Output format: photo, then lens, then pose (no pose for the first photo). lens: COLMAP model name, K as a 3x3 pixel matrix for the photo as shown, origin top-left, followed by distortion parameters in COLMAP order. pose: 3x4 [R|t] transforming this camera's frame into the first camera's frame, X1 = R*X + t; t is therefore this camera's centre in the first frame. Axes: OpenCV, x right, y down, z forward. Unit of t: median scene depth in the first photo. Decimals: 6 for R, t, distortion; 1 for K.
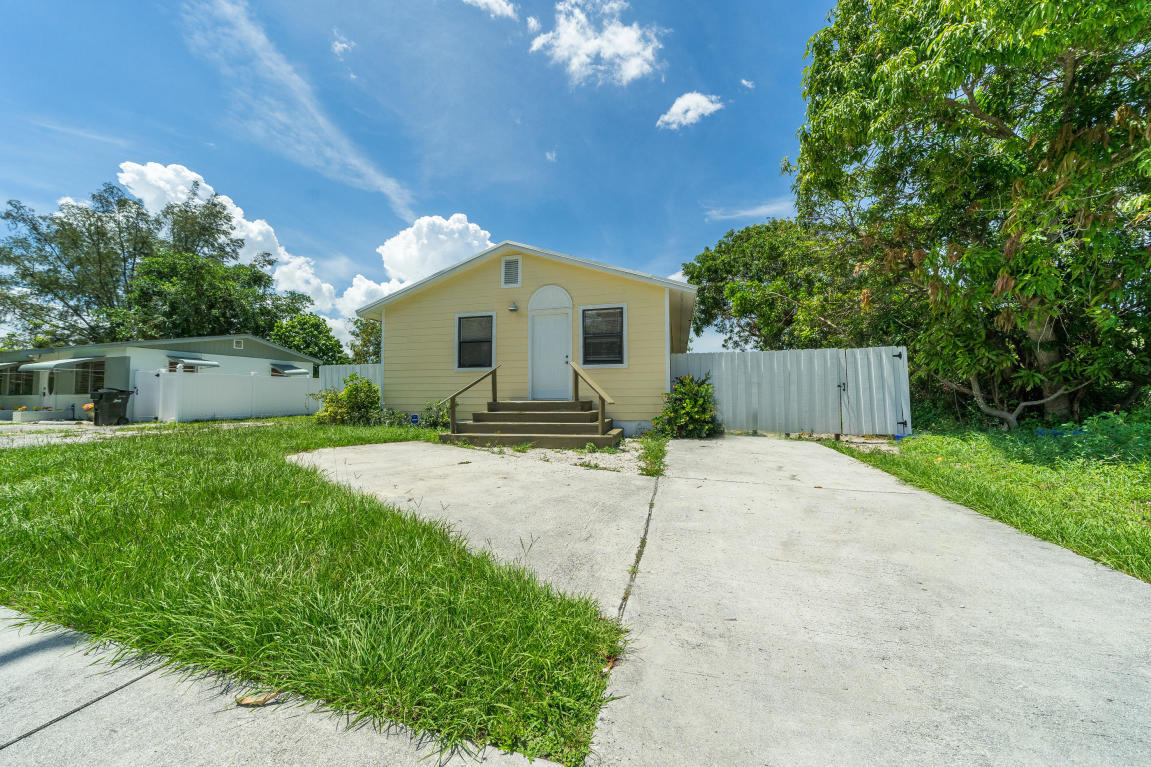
lens RADIAL K [[409.7, 0, 572.6], [0, 409.7, 386.5], [0, 0, 1]] dist [-0.008649, -0.001364]
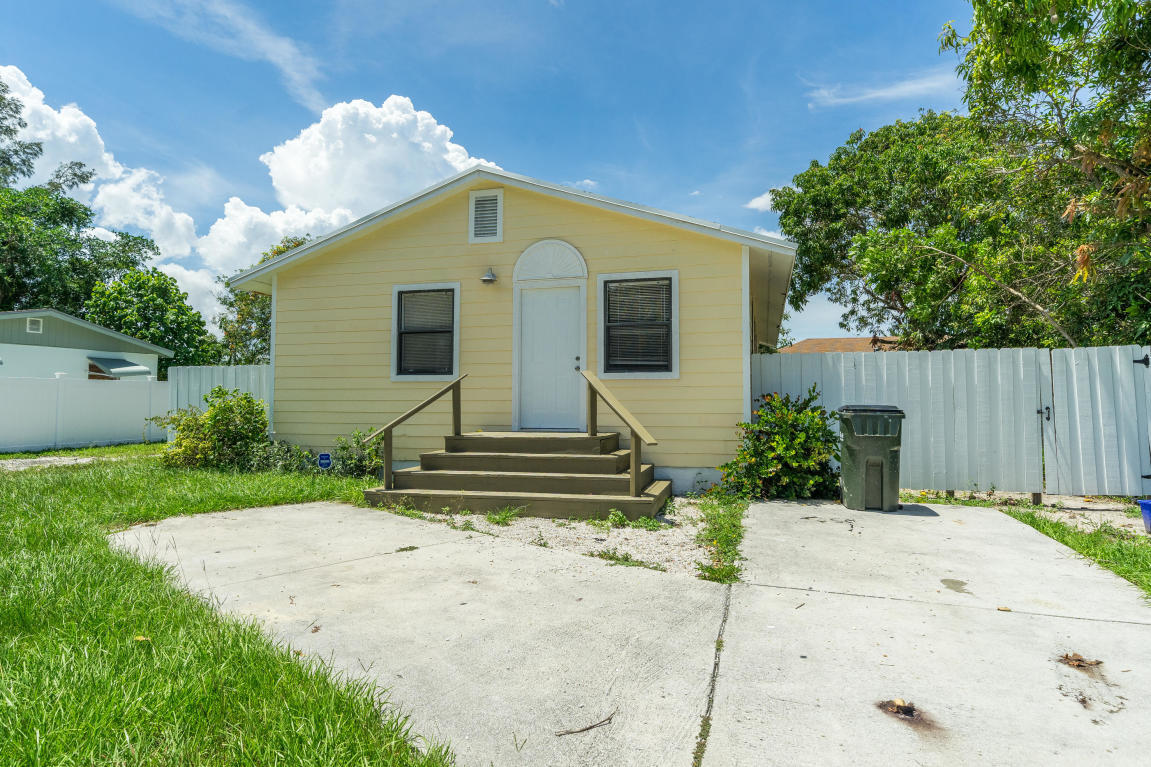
lens RADIAL K [[682.8, 0, 573.5], [0, 682.8, 380.5], [0, 0, 1]] dist [0.002824, -0.000319]
pose [[0.999804, 0.003729, -0.019448, -0.000536], [-0.003837, 0.999977, -0.005511, -0.035677], [0.019427, 0.005584, 0.999796, 0.000210]]
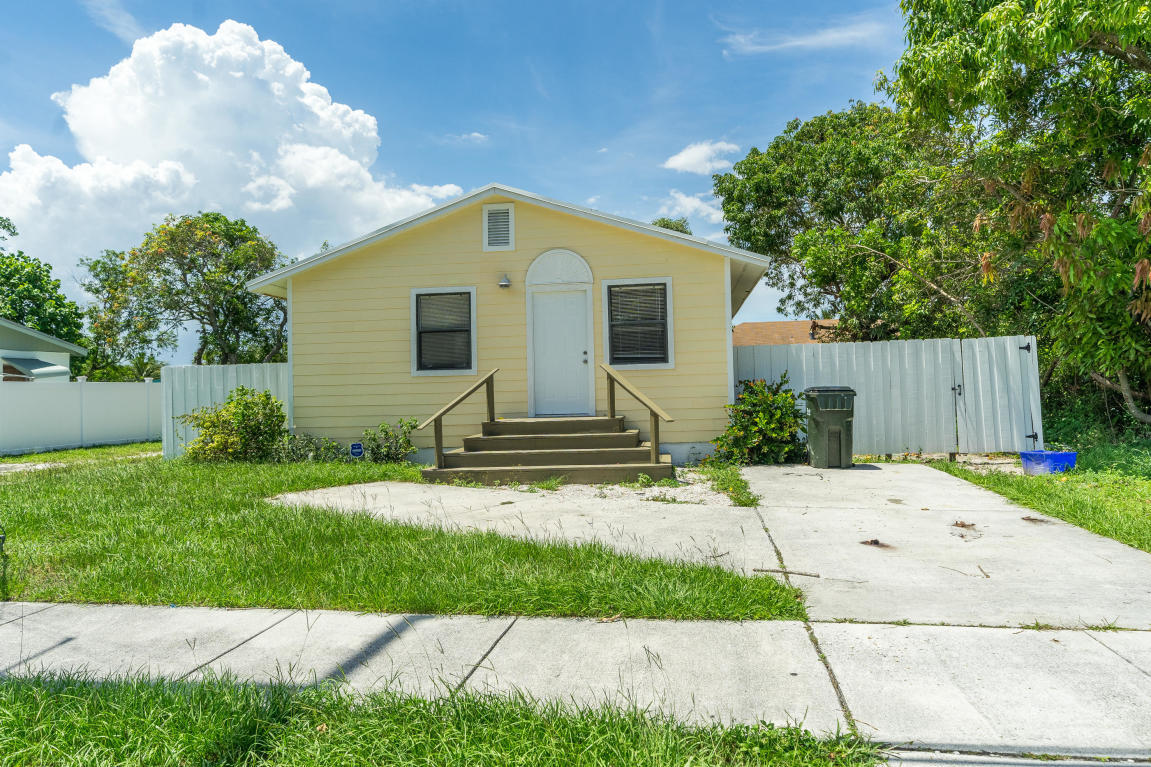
lens RADIAL K [[810.4, 0, 574.1], [0, 810.4, 381.0], [0, 0, 1]] dist [-0.007217, 0.011651]
pose [[0.992204, -0.018838, 0.123190, -0.204153], [0.017843, 0.999799, 0.009173, -0.038723], [-0.123338, -0.006903, 0.992341, -0.359375]]
